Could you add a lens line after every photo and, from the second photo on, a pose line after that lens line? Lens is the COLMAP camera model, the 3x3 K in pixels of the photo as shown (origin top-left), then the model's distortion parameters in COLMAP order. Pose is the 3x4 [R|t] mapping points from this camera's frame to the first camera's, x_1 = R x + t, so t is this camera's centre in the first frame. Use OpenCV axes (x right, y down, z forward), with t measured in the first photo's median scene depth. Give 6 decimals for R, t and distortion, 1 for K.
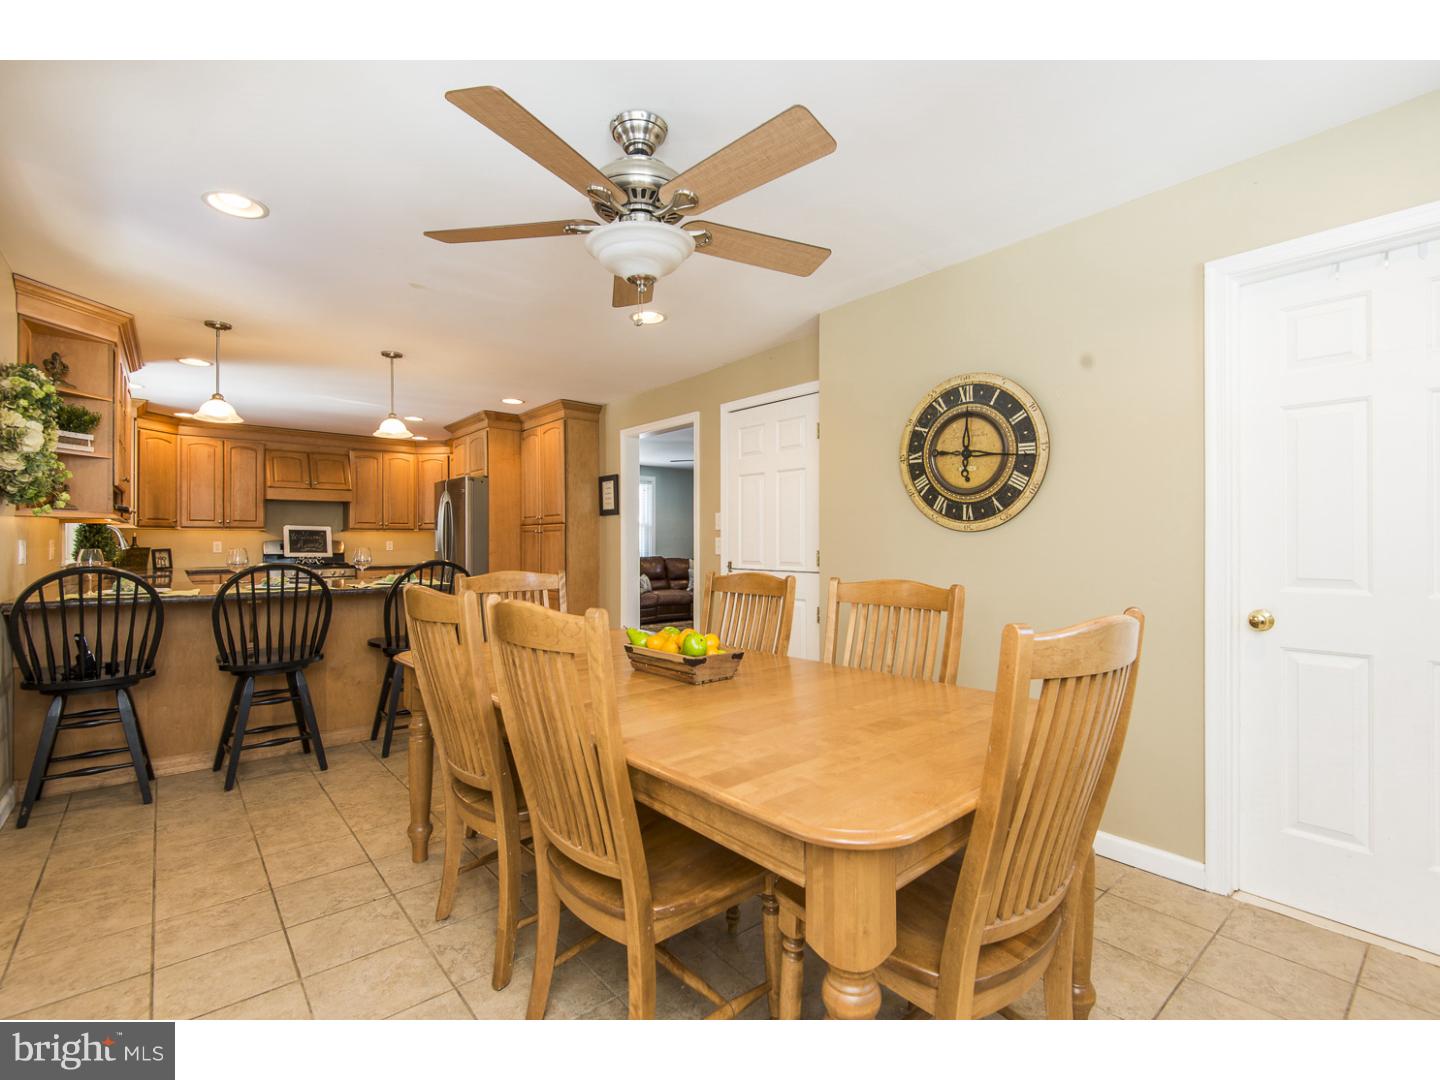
lens RADIAL K [[656.8, 0, 727.4], [0, 656.8, 542.3], [0, 0, 1]] dist [0.001892, 0.000118]
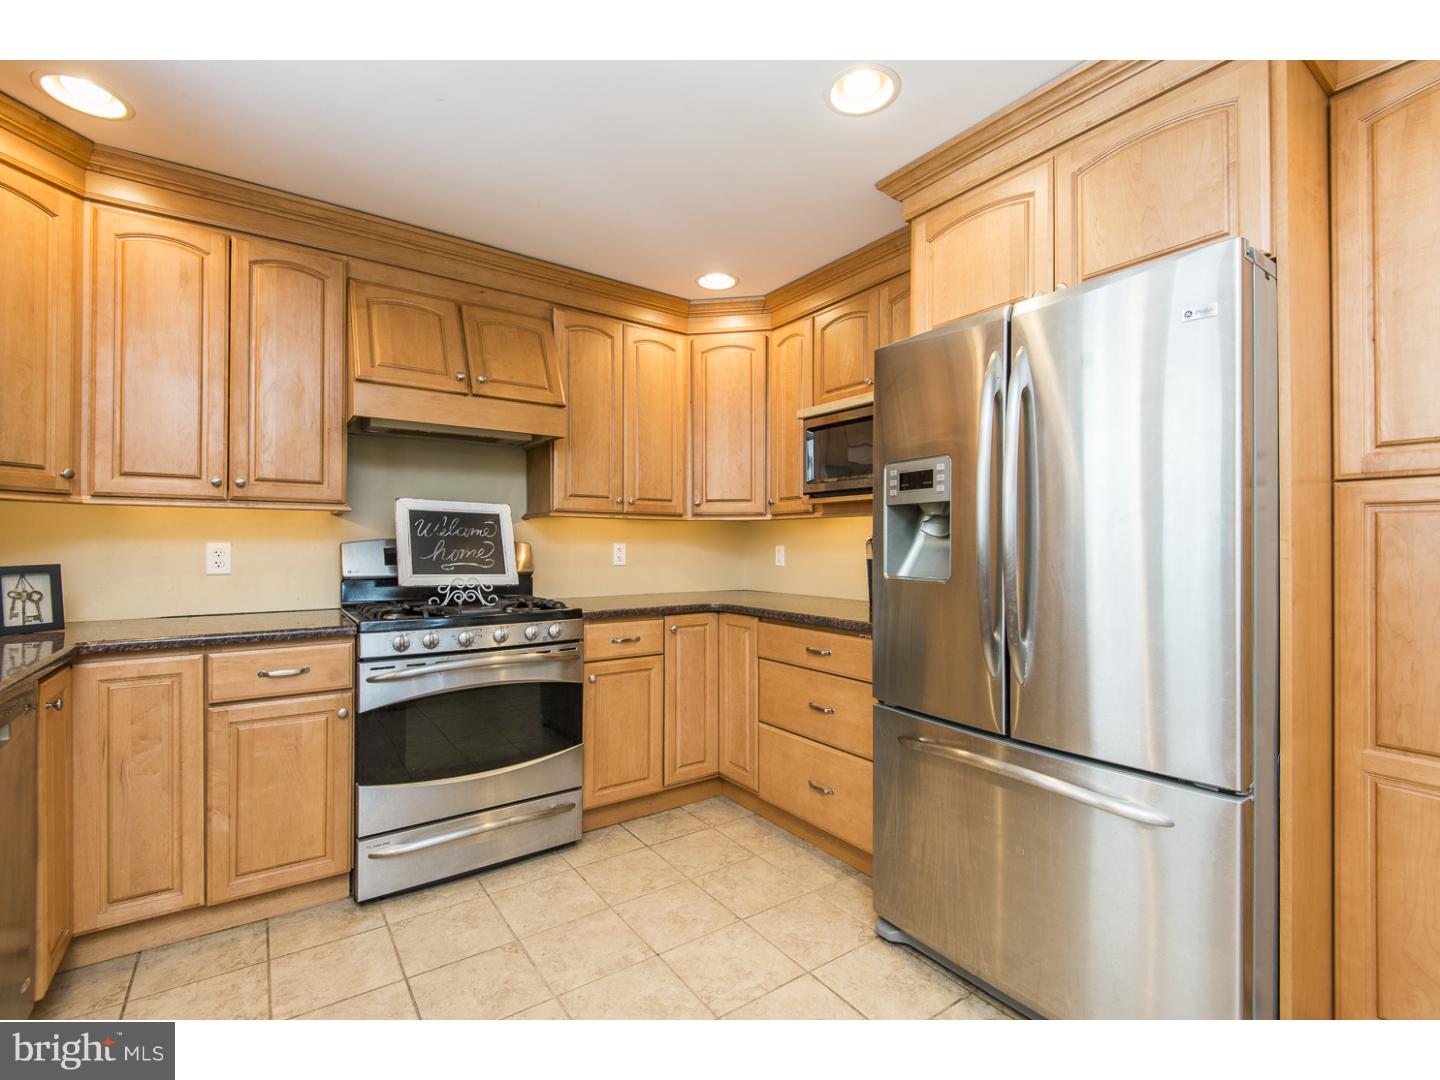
lens RADIAL K [[652.9, 0, 720.0], [0, 652.9, 540.0], [0, 0, 1]] dist [0.004689, -0.000470]
pose [[0.995592, 0.003878, -0.093705, -0.487312], [-0.004449, 0.999973, -0.005883, -0.001356], [0.093679, 0.006274, 0.995583, 0.692848]]
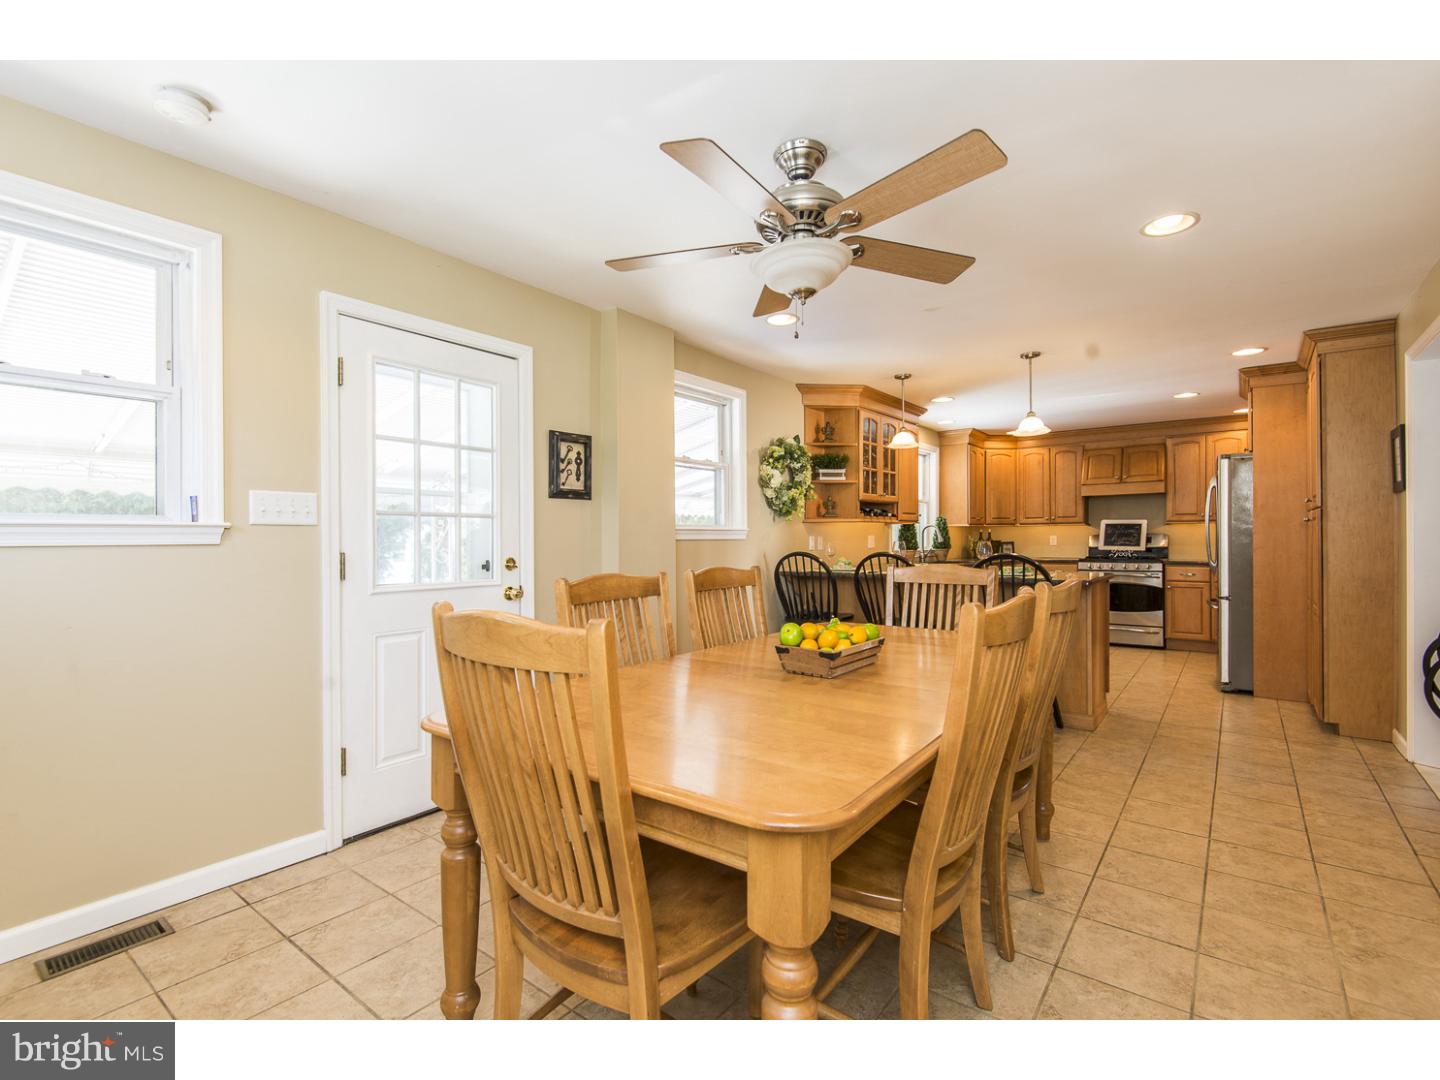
lens RADIAL K [[666.8, 0, 715.6], [0, 666.8, 538.3], [0, 0, 1]] dist [0.023662, -0.000329]
pose [[0.193834, 0.000765, -0.981034, 0.276949], [0.003742, 0.999992, 0.001519, -0.000026], [0.981027, -0.003965, 0.193829, 0.192677]]
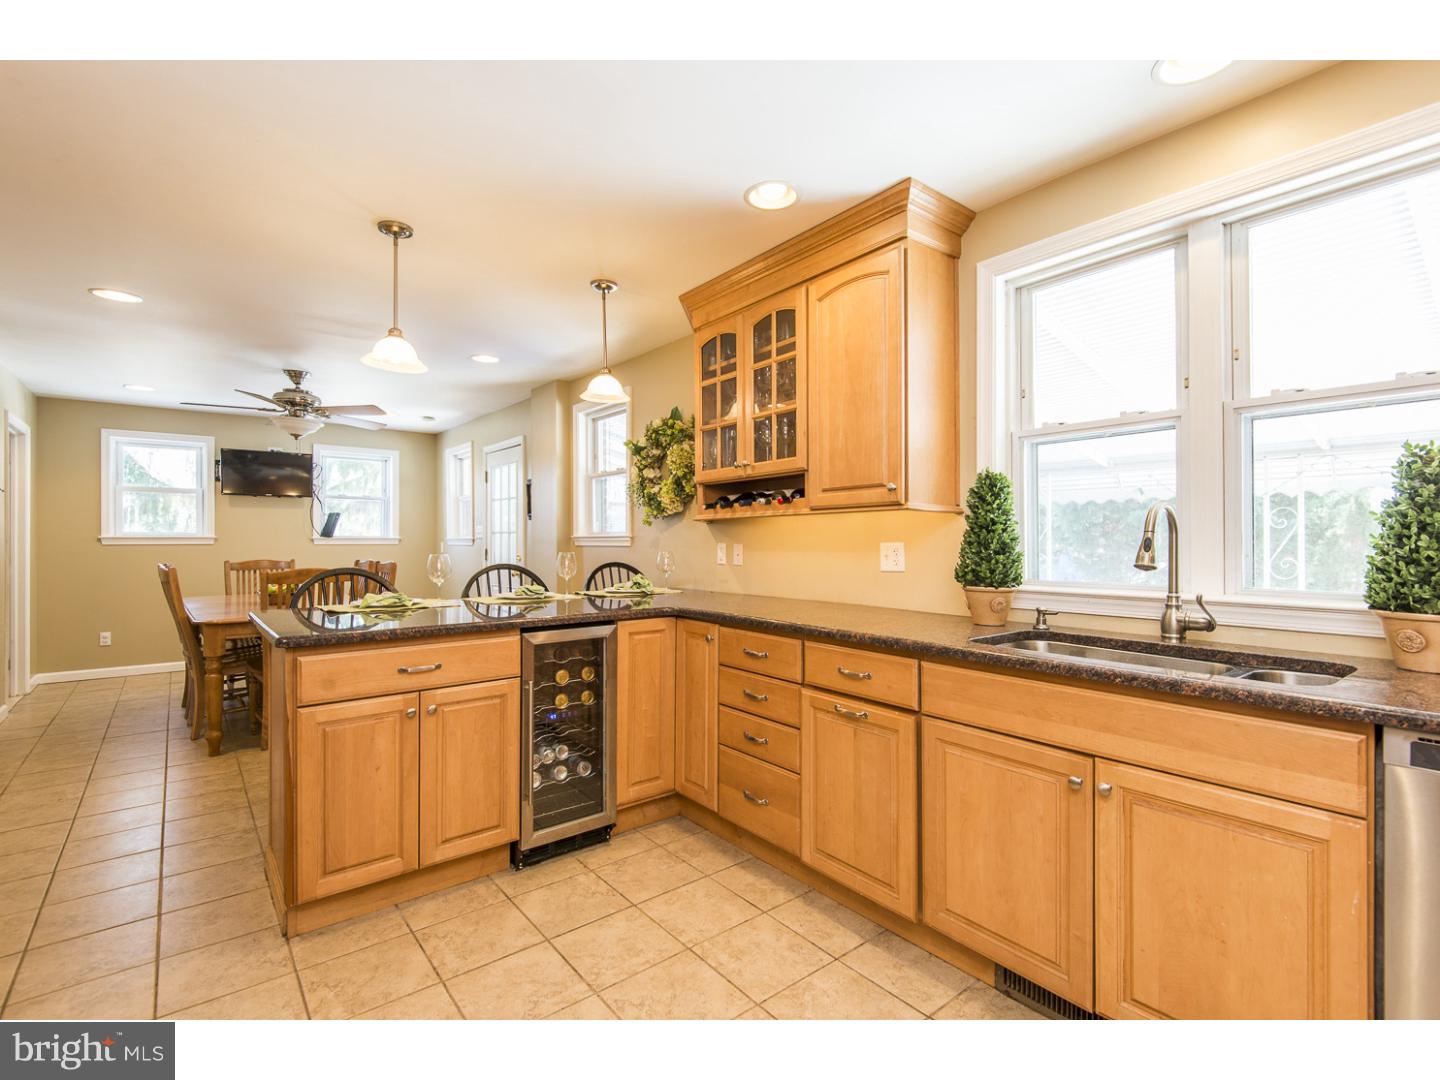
lens RADIAL K [[666.8, 0, 715.6], [0, 666.8, 538.3], [0, 0, 1]] dist [0.023662, -0.000329]
pose [[-0.999134, 0.002441, 0.041529, -0.519608], [0.002440, 0.999997, -0.000070, -0.004572], [-0.041529, 0.000032, -0.999137, 1.011970]]
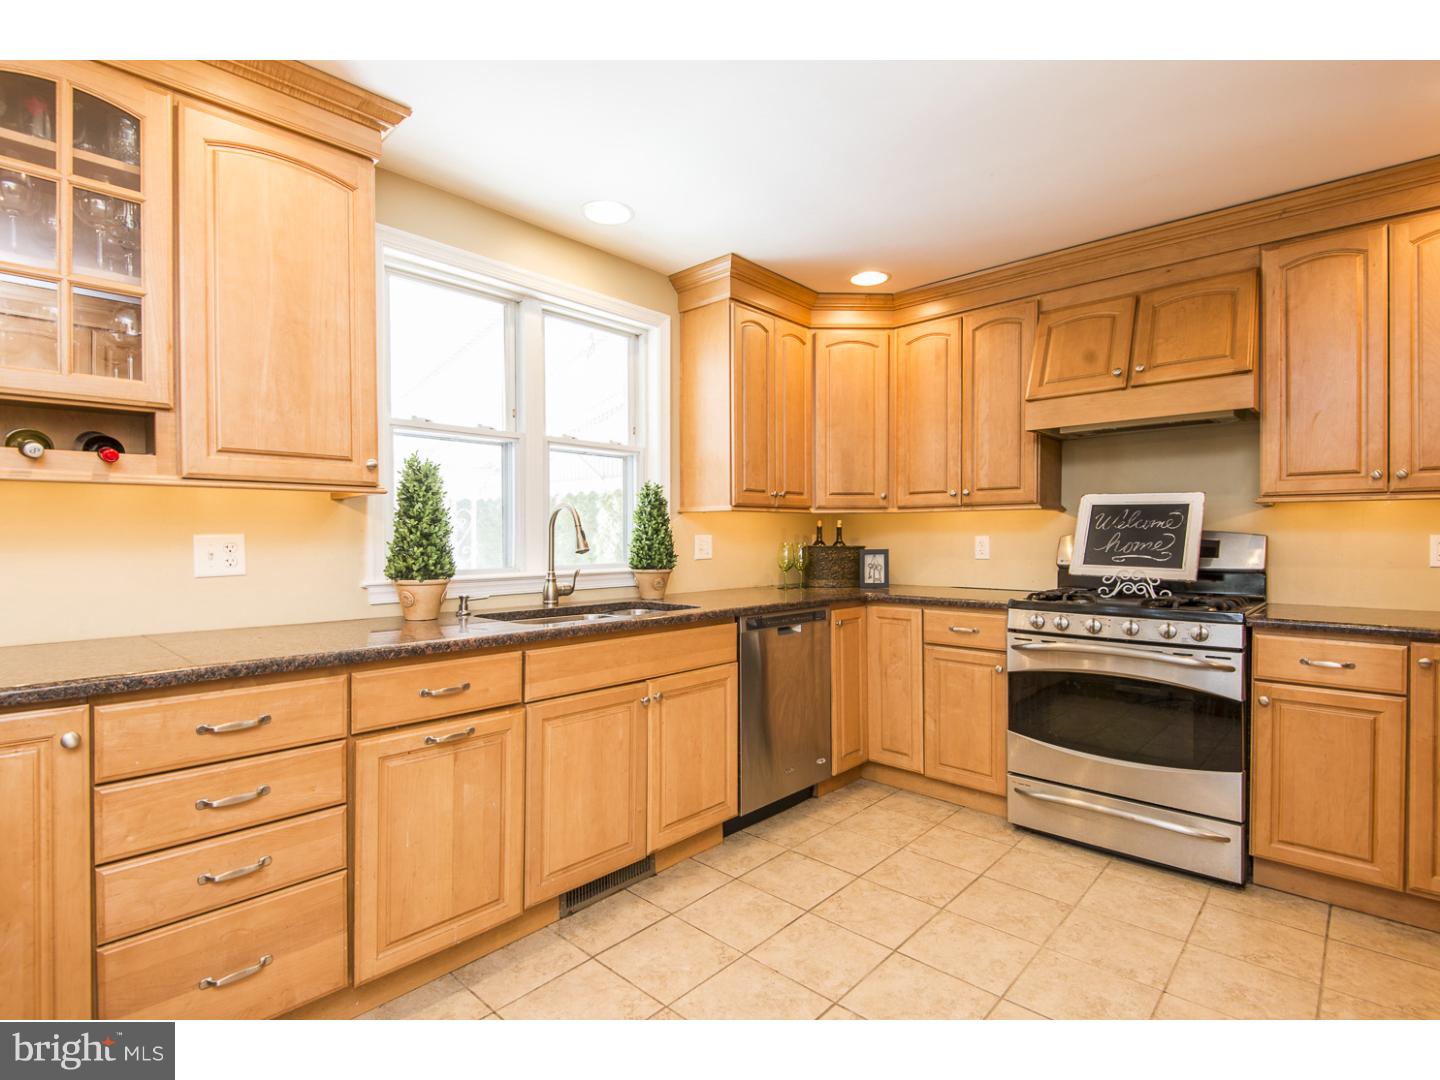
lens RADIAL K [[699.8, 0, 712.5], [0, 699.8, 546.3], [0, 0, 1]] dist [-0.003401, -0.001659]
pose [[0.104285, 0.013398, -0.994457, -0.291306], [0.000358, 0.999909, 0.013509, -0.000405], [0.994547, -0.001764, 0.104271, 0.770505]]
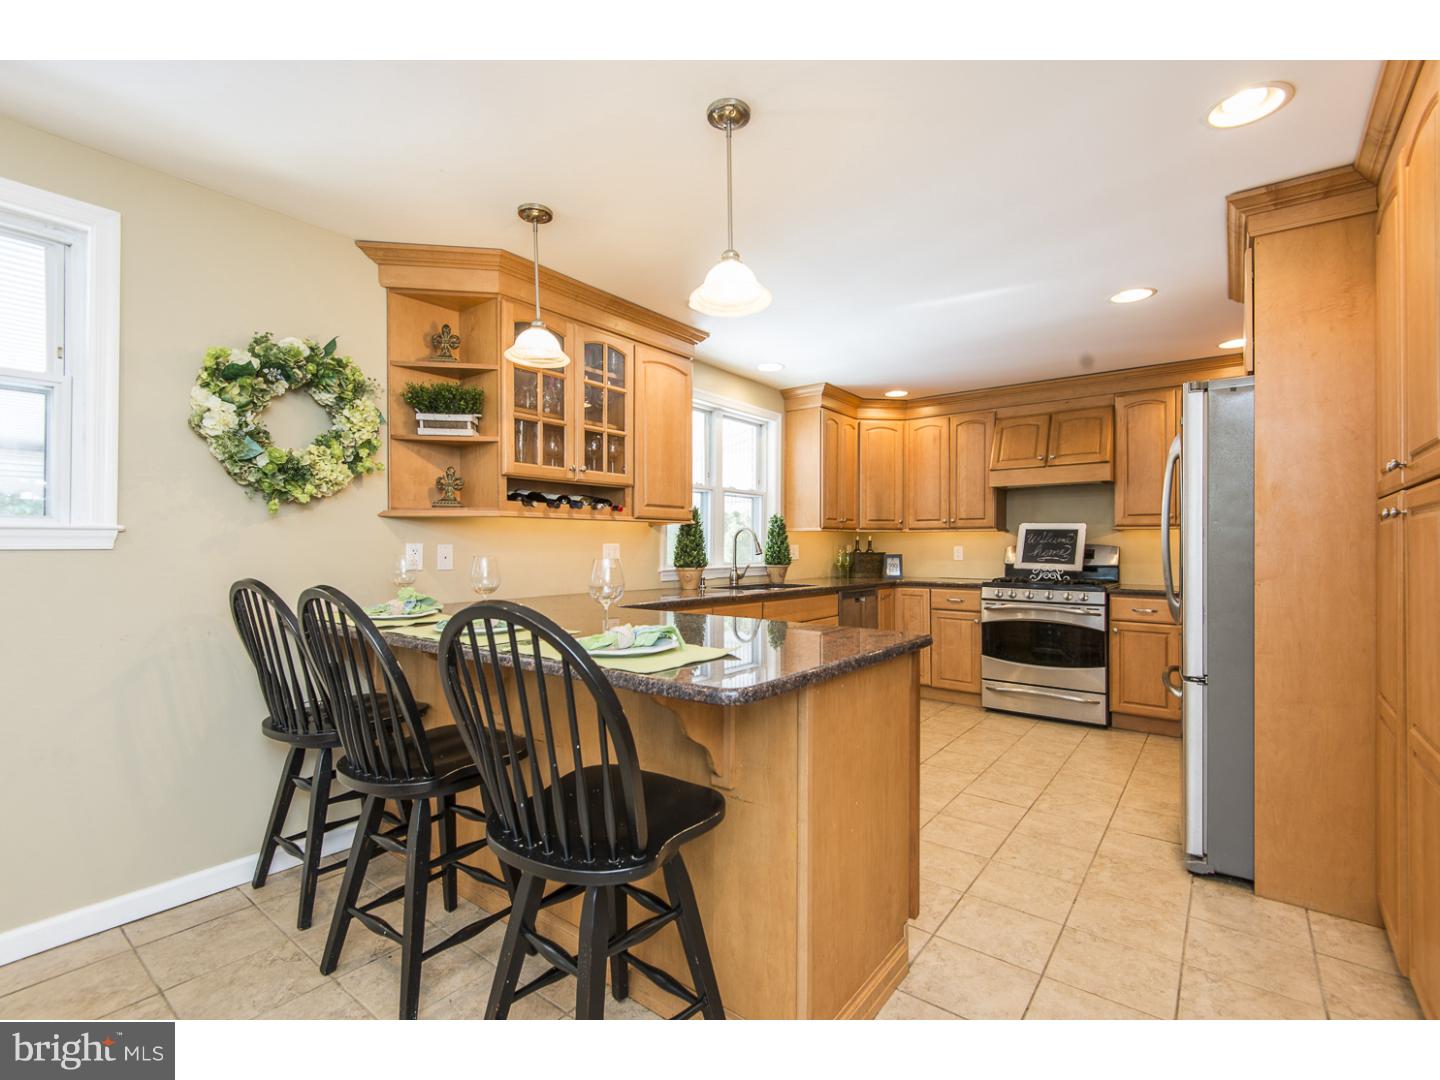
lens RADIAL K [[652.3, 0, 713.9], [0, 652.3, 542.7], [0, 0, 1]] dist [0.023621, -0.000216]
pose [[0.188616, -0.004880, -0.982039, -0.052251], [-0.004403, 0.999973, -0.005815, 0.000396], [0.982041, 0.005421, 0.188590, 0.575005]]
